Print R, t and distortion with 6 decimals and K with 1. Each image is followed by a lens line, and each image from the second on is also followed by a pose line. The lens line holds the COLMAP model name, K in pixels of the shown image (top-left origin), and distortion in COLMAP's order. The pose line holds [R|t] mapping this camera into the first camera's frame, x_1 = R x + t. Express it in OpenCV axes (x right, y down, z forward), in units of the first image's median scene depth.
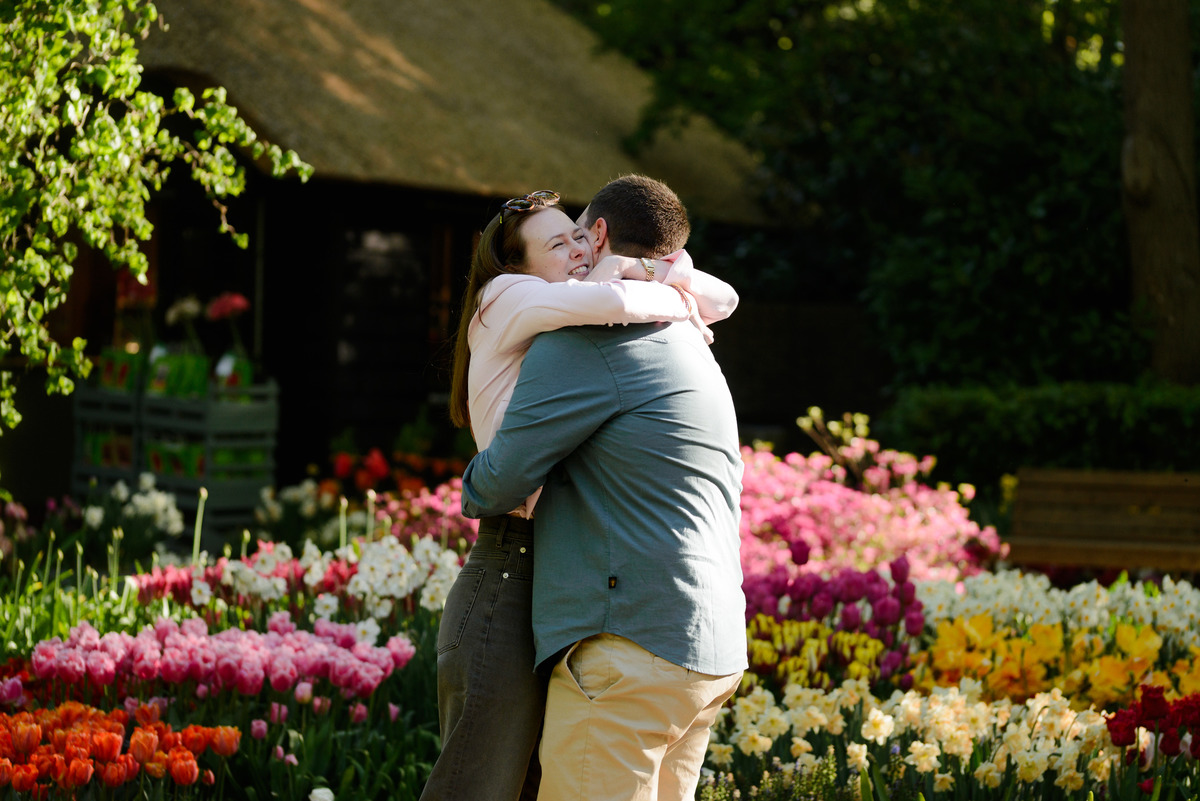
lens RADIAL K [[3938.9, 0, 517.5], [0, 3938.9, 400.1], [0, 0, 1]] dist [0.014049, 0.987226]
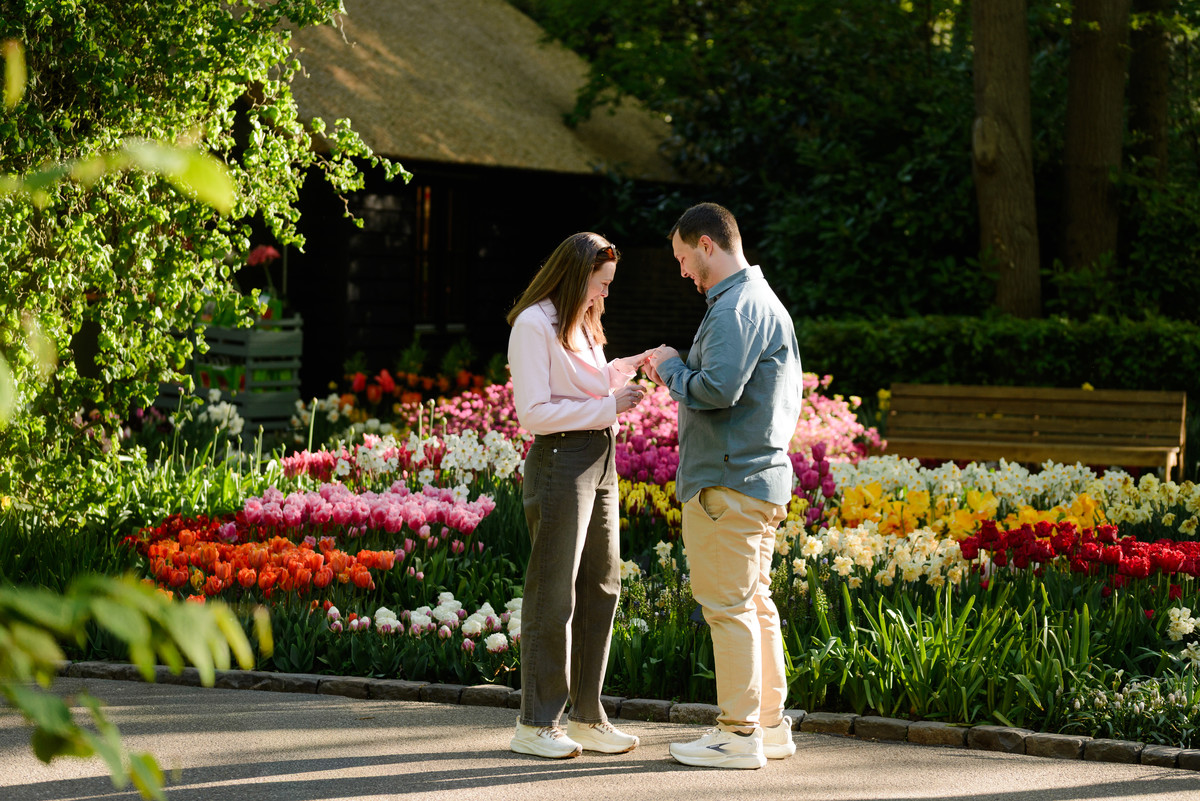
lens RADIAL K [[3938.9, 0, 517.5], [0, 3938.9, 400.1], [0, 0, 1]] dist [0.014049, 0.987226]
pose [[0.999339, -0.001793, 0.036320, -0.064338], [0.001059, 0.999795, 0.020219, -0.005189], [-0.036349, -0.020168, 0.999136, -0.431691]]
